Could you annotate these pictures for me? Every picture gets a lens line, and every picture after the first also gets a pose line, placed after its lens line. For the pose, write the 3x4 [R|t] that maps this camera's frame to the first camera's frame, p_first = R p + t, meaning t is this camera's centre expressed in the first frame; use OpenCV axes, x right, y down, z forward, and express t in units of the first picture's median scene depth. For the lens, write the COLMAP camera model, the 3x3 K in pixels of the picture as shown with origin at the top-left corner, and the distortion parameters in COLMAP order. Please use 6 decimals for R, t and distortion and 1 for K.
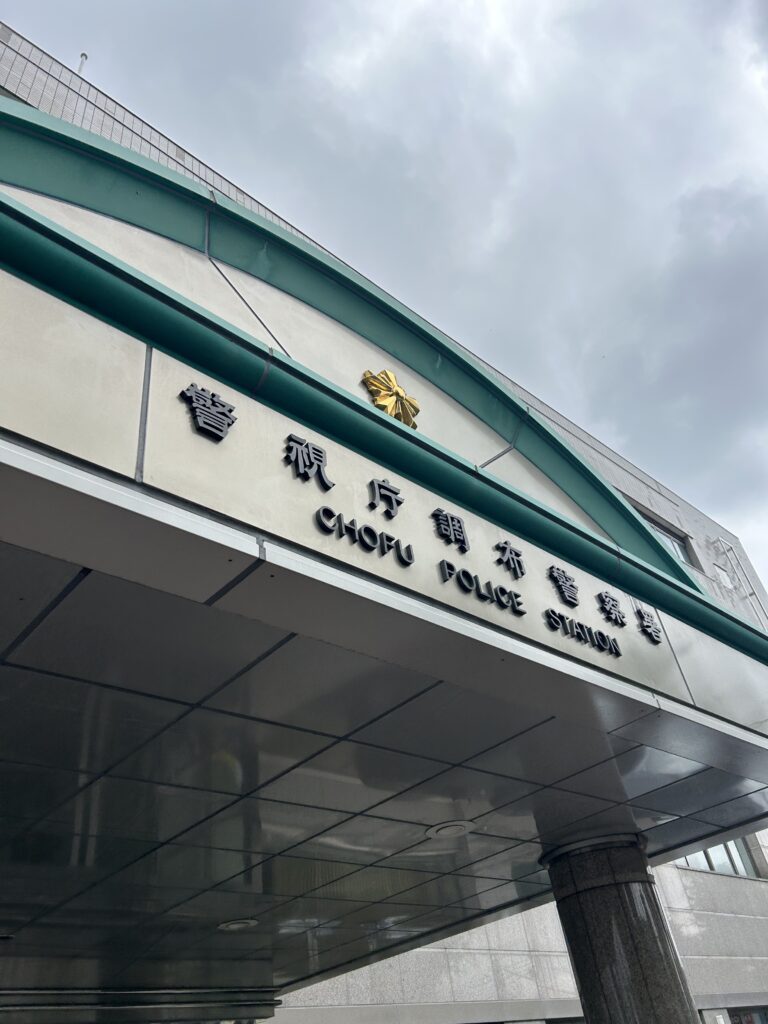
lens RADIAL K [[767.7, 0, 377.1], [0, 767.7, 500.2], [0, 0, 1]] dist [0.059786, -0.068981]
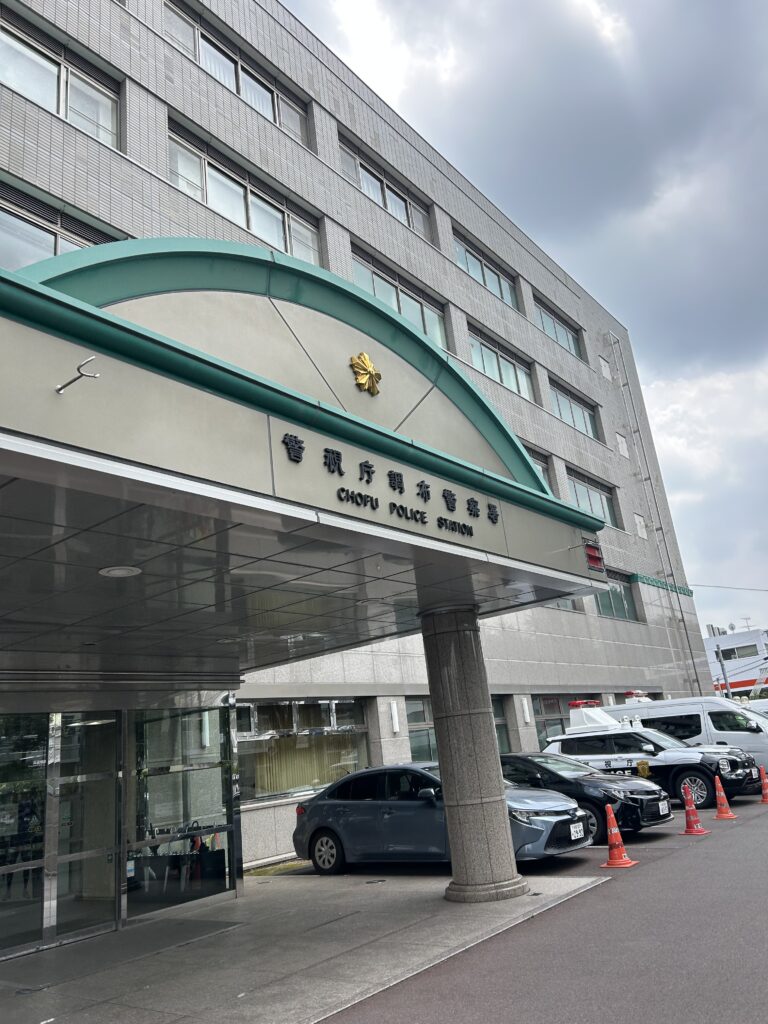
lens RADIAL K [[767.7, 0, 390.5], [0, 767.7, 504.6], [0, 0, 1]] dist [0.059786, -0.068981]
pose [[0.985841, 0.068140, 0.153216, -0.194645], [-0.116310, 0.936050, 0.332087, -0.505180], [-0.120790, -0.345205, 0.930722, -0.760895]]
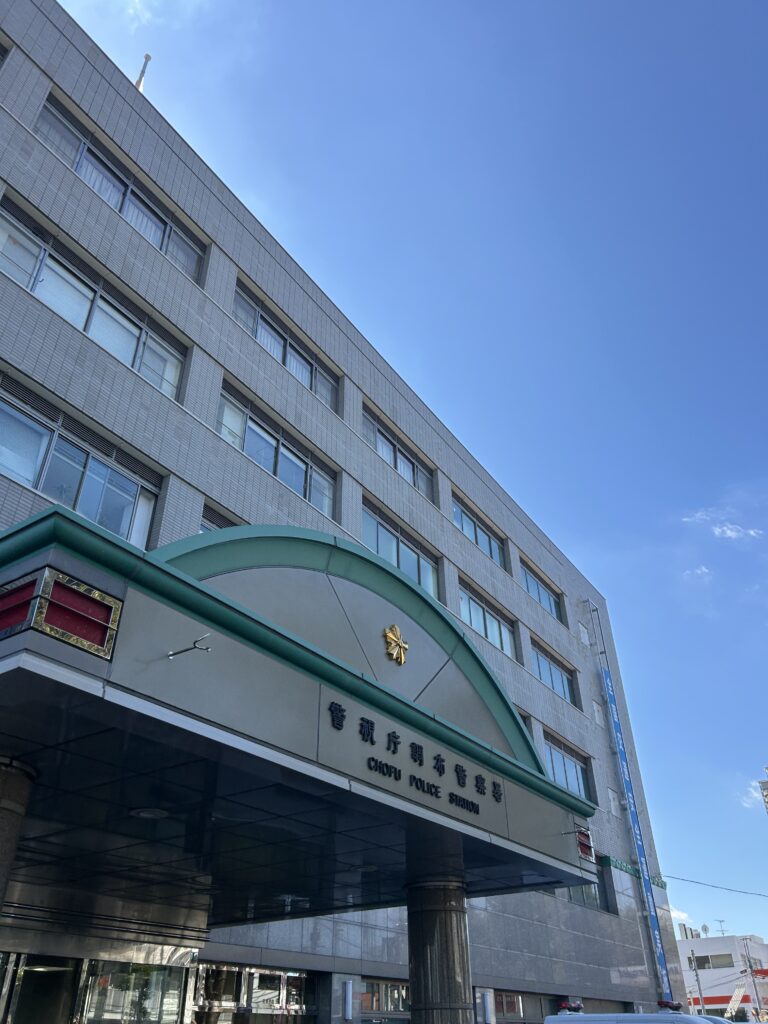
lens RADIAL K [[767.7, 0, 386.5], [0, 767.7, 503.1], [0, 0, 1]] dist [0.059786, -0.068981]
pose [[0.962681, 0.234456, 0.135189, -0.392885], [-0.241605, 0.969594, 0.038913, -0.627756], [-0.121955, -0.070123, 0.990055, -0.940965]]
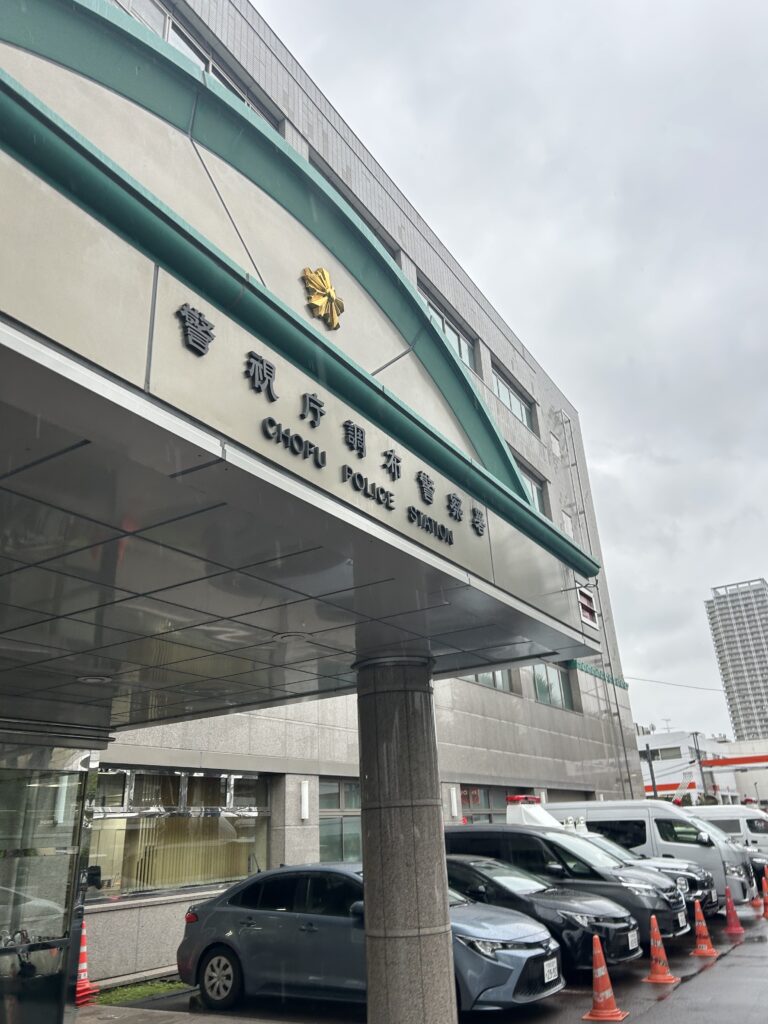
lens RADIAL K [[767.7, 0, 391.5], [0, 767.7, 502.5], [0, 0, 1]] dist [0.059786, -0.068981]
pose [[0.956724, 0.182701, 0.226496, -0.106232], [-0.233697, 0.946175, 0.223919, -0.147745], [-0.173395, -0.267160, 0.947924, -0.234047]]
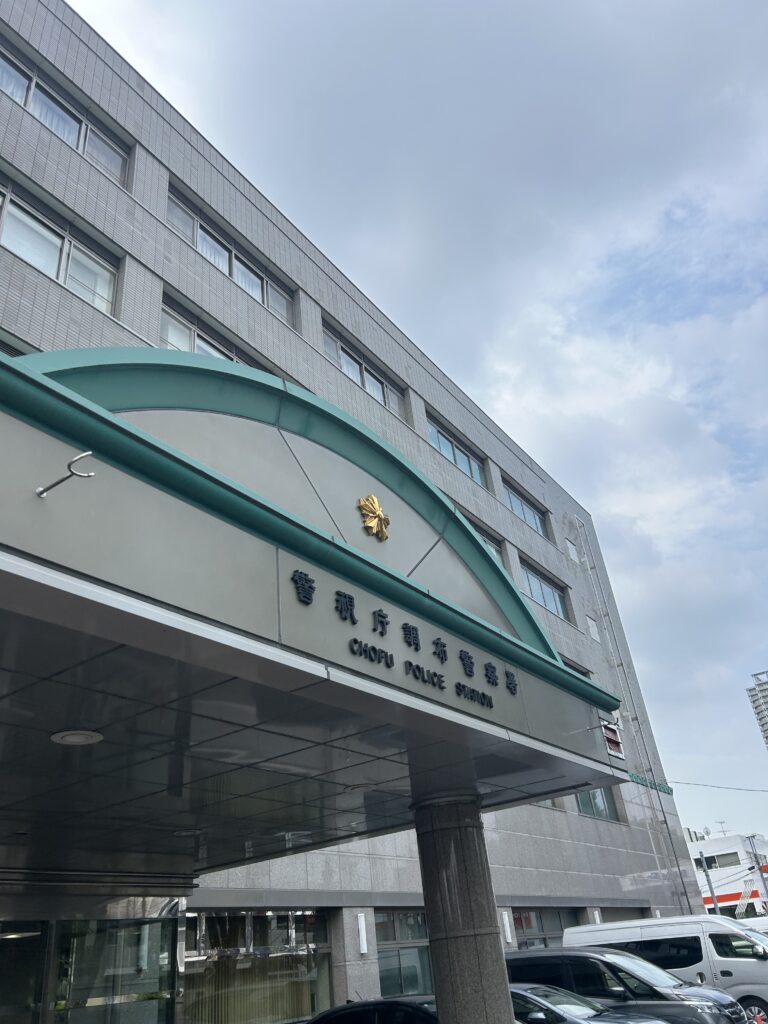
lens RADIAL K [[767.7, 0, 374.8], [0, 767.7, 506.4], [0, 0, 1]] dist [0.059786, -0.068981]
pose [[0.976997, 0.137339, 0.163141, -0.269948], [-0.155643, 0.982190, 0.105248, -0.370129], [-0.145781, -0.128218, 0.980973, -0.546006]]
